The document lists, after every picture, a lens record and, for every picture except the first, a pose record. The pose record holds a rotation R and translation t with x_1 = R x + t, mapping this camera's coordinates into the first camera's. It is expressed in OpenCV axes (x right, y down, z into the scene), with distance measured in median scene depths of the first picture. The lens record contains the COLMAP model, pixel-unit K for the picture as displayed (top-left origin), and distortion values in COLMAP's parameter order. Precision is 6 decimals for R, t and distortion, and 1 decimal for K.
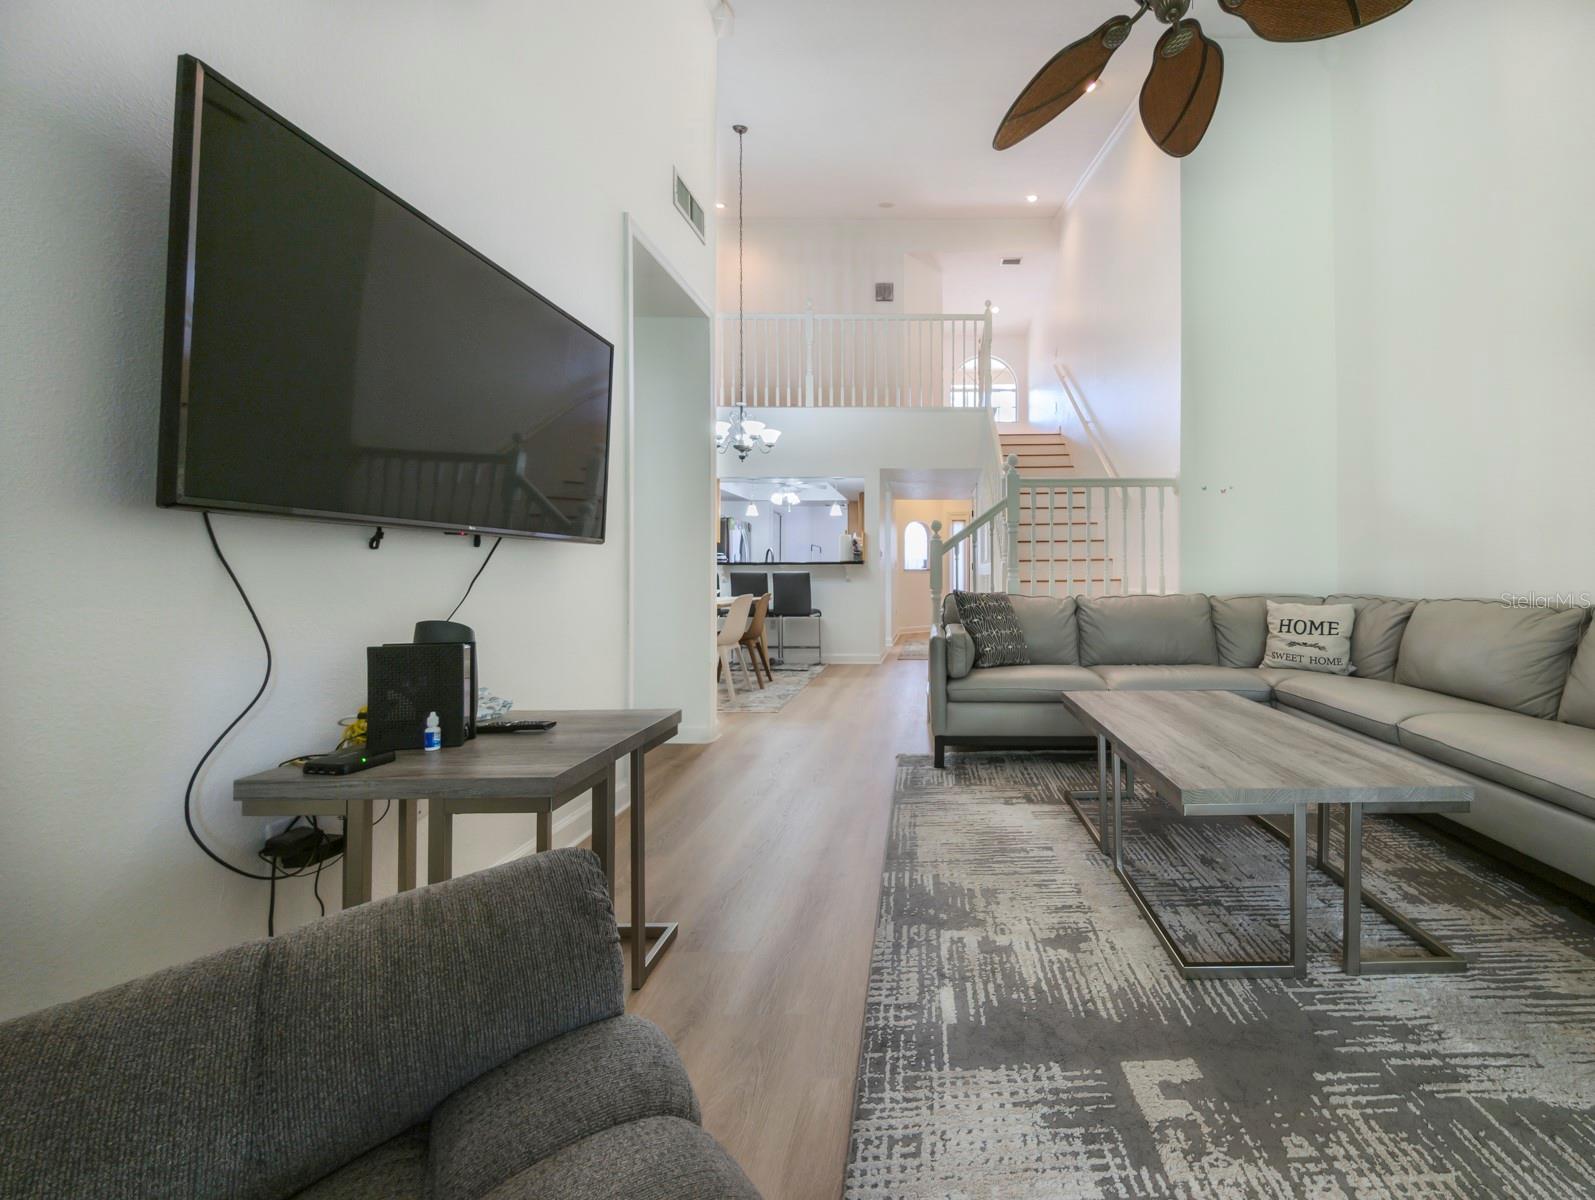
lens RADIAL K [[581.4, 0, 804.1], [0, 581.4, 622.1], [0, 0, 1]] dist [0.000116, -0.002446]
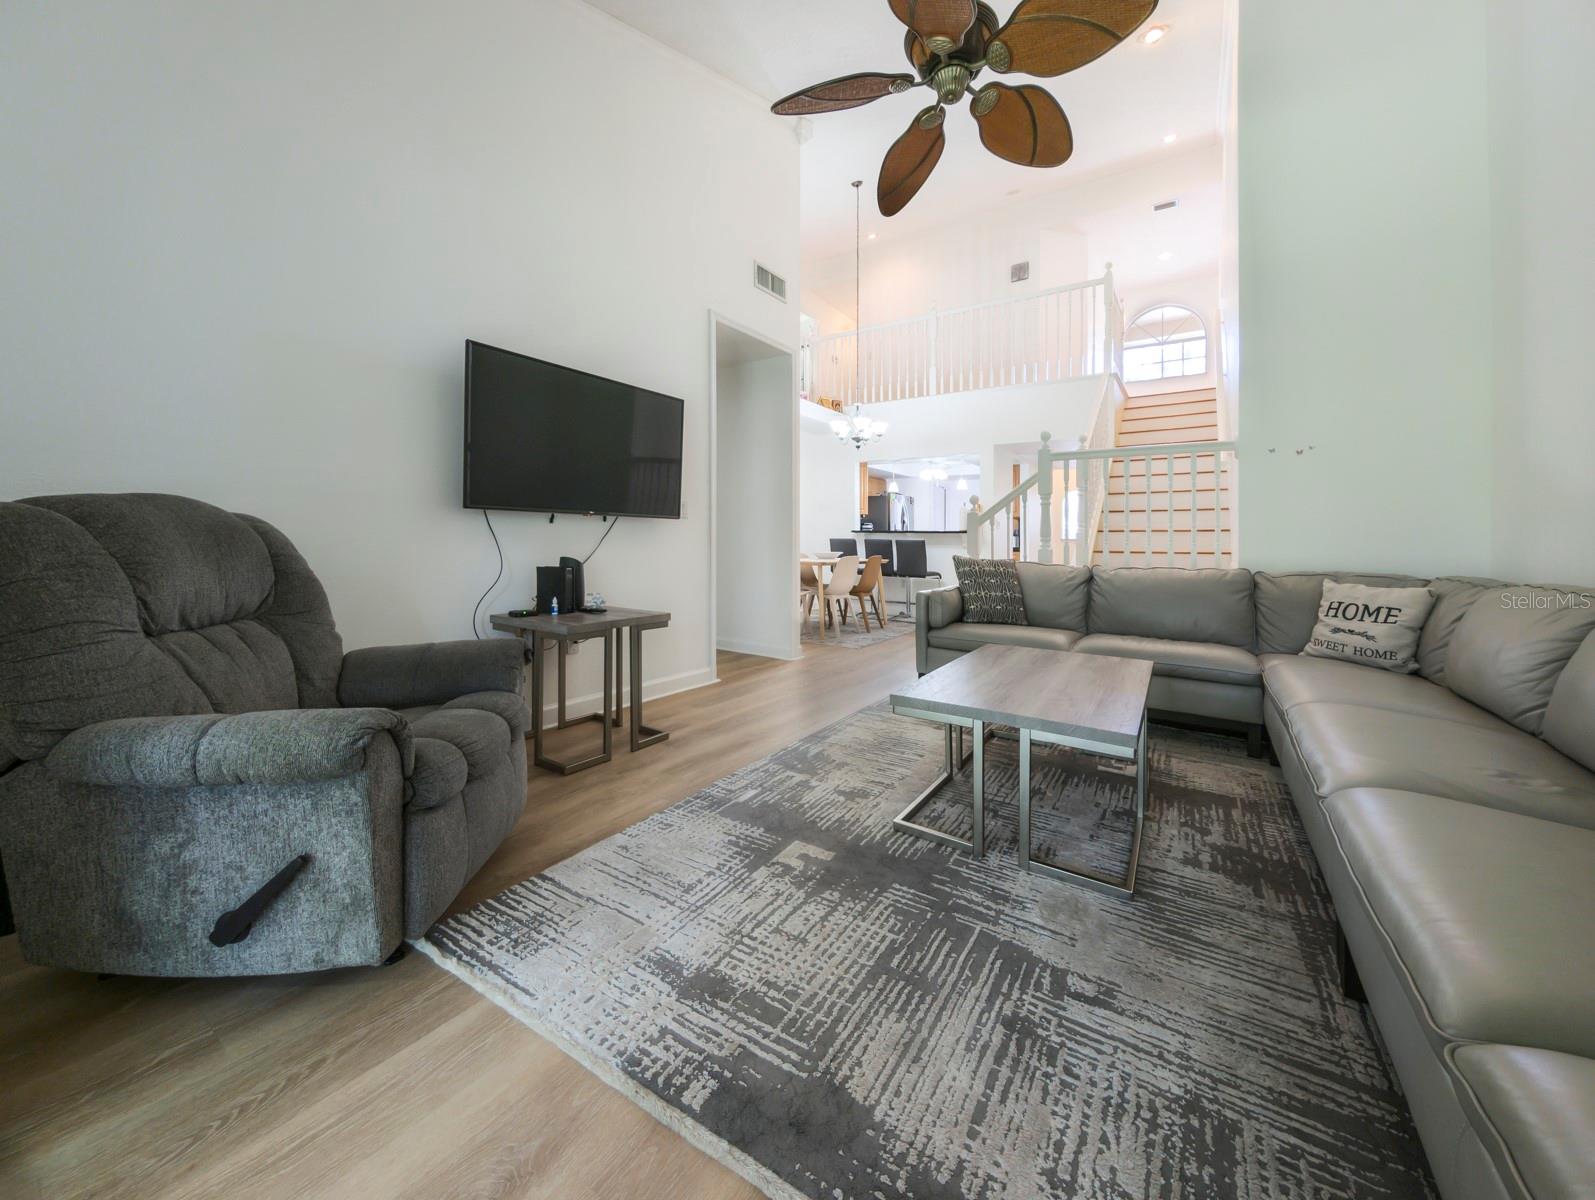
lens RADIAL K [[581.4, 0, 804.1], [0, 581.4, 622.1], [0, 0, 1]] dist [0.000116, -0.002446]
pose [[0.830604, 0.093472, -0.548962, 0.864250], [-0.063210, 0.995266, 0.073825, 0.015340], [0.553264, -0.026620, 0.832580, -0.204197]]
